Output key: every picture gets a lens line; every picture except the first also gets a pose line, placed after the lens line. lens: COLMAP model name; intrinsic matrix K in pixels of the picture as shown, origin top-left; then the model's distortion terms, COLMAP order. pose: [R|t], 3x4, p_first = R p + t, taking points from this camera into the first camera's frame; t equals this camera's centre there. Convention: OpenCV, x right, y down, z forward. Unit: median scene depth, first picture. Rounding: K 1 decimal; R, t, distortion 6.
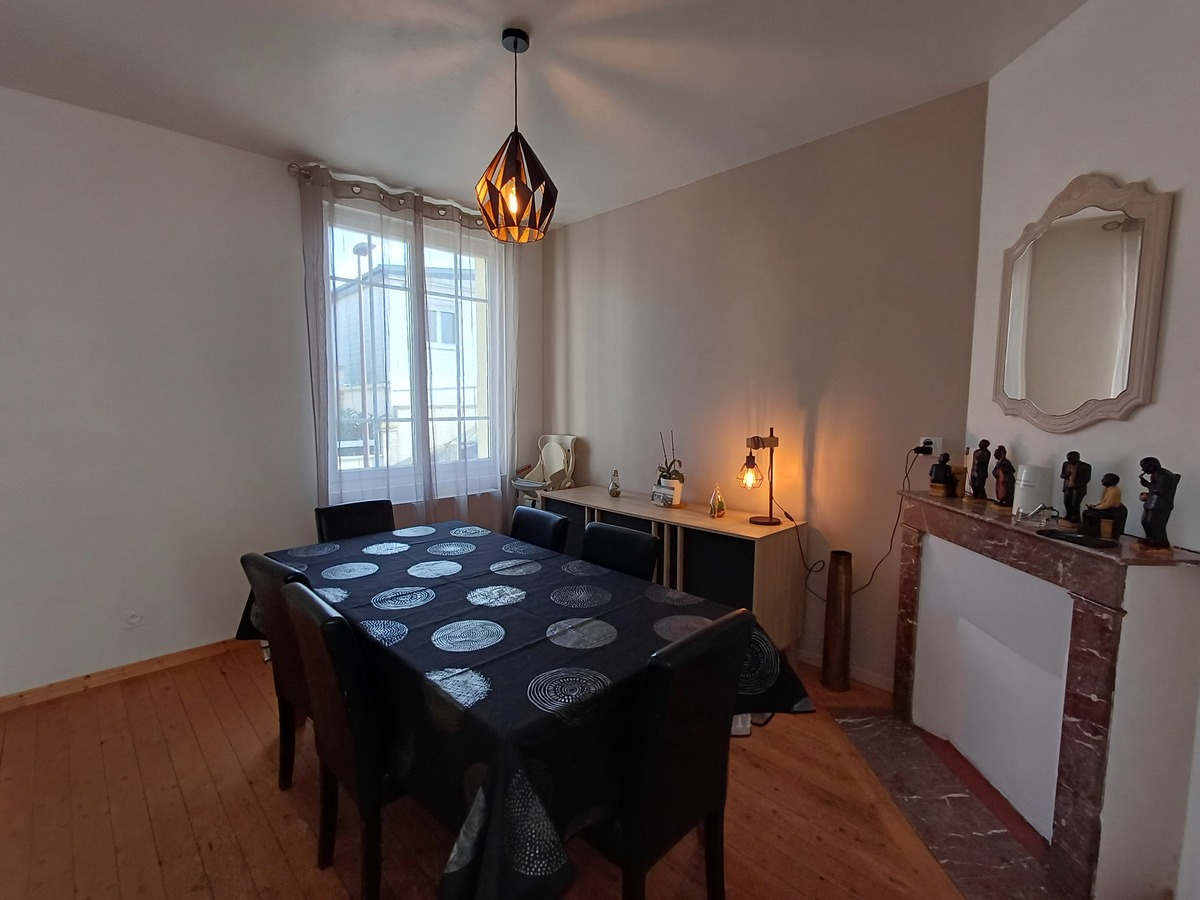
lens RADIAL K [[546.0, 0, 600.0], [0, 546.0, 450.0], [0, 0, 1]] dist [0.014176, -0.000032]
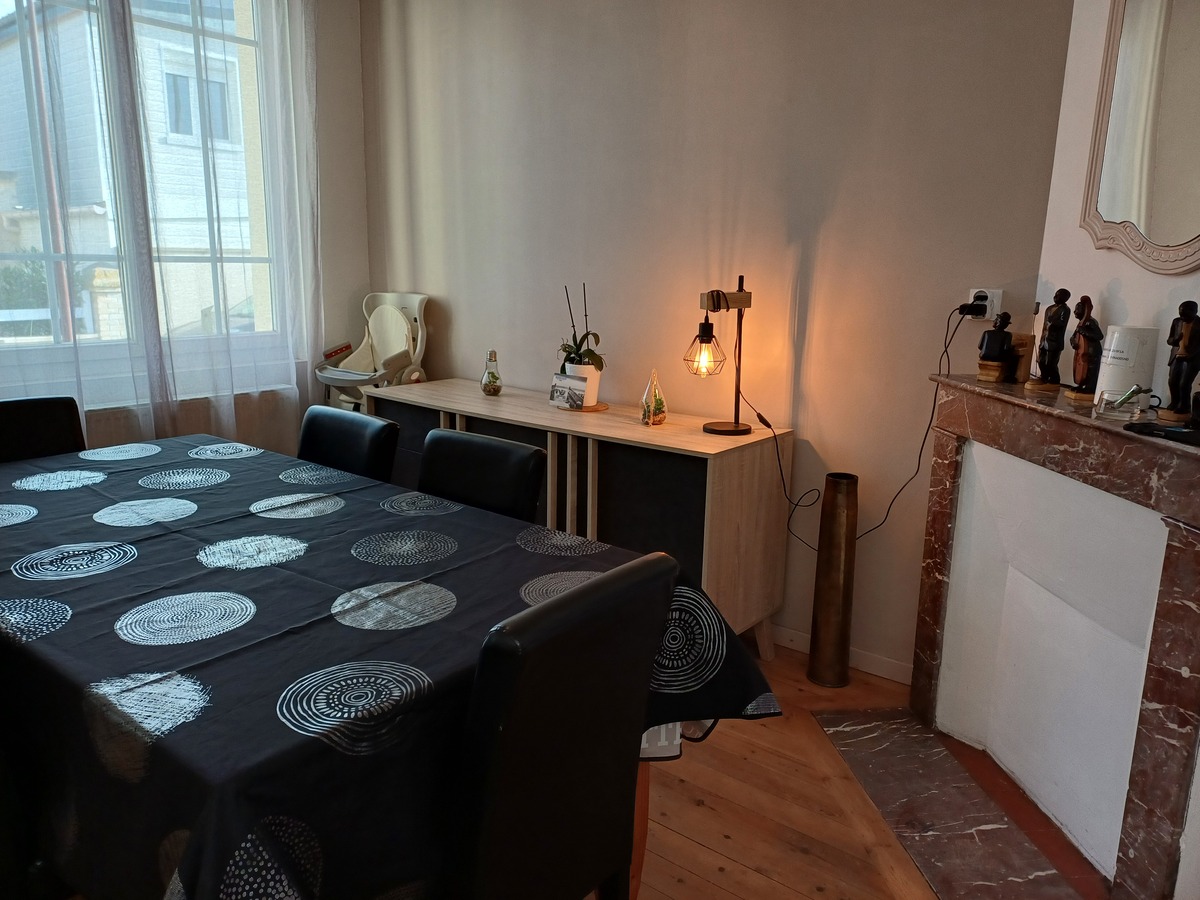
lens RADIAL K [[873.8, 0, 606.1], [0, 873.8, 431.9], [0, 0, 1]] dist [0.091938, -0.087771]
pose [[0.992199, -0.010753, 0.124197, 0.054696], [-0.002974, 0.993947, 0.109818, 0.033429], [-0.124627, -0.109330, 0.986162, 0.045384]]
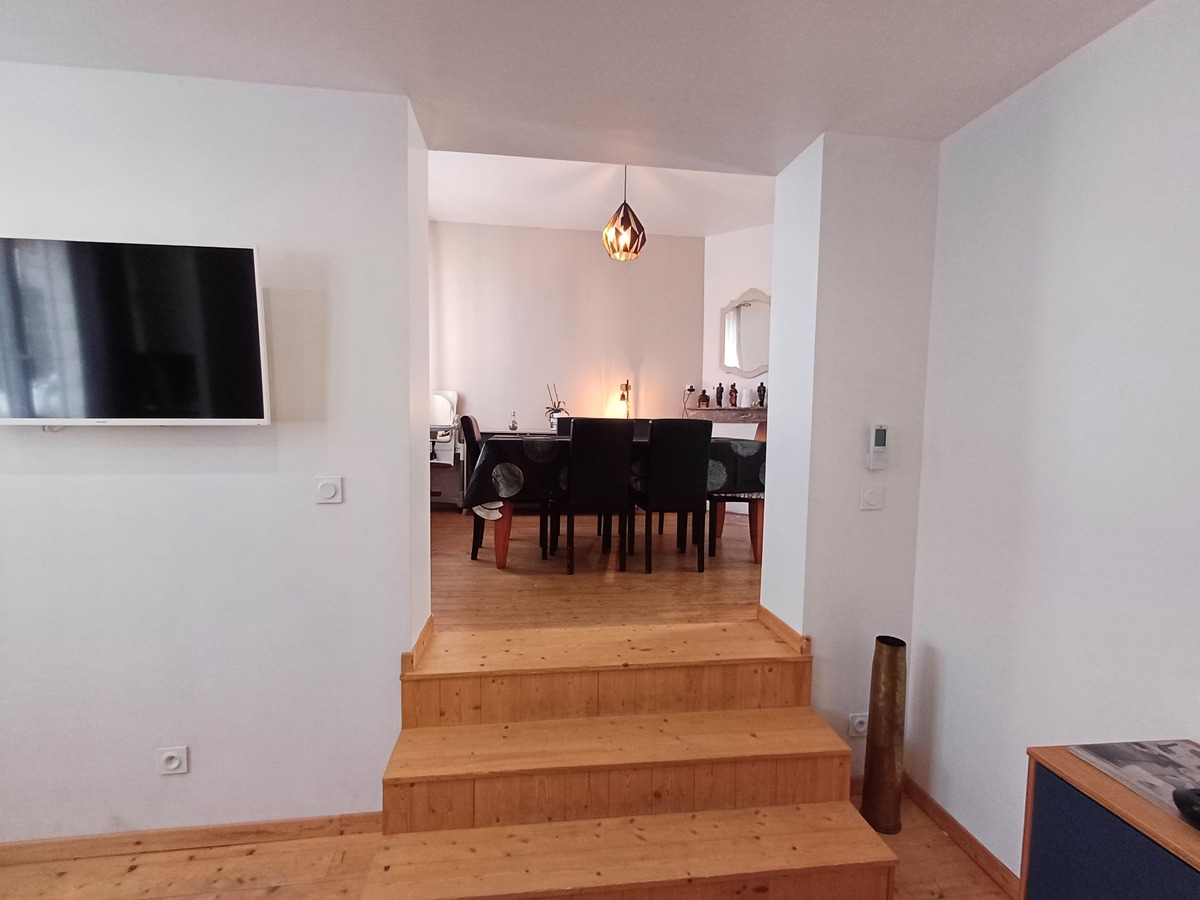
lens RADIAL K [[543.7, 0, 591.5], [0, 543.7, 456.5], [0, 0, 1]] dist [0.010329, -0.000434]
pose [[0.612735, -0.049096, 0.788762, -1.650234], [0.059533, 0.998100, 0.015879, 0.244050], [-0.788043, 0.037228, 0.614494, -0.044788]]
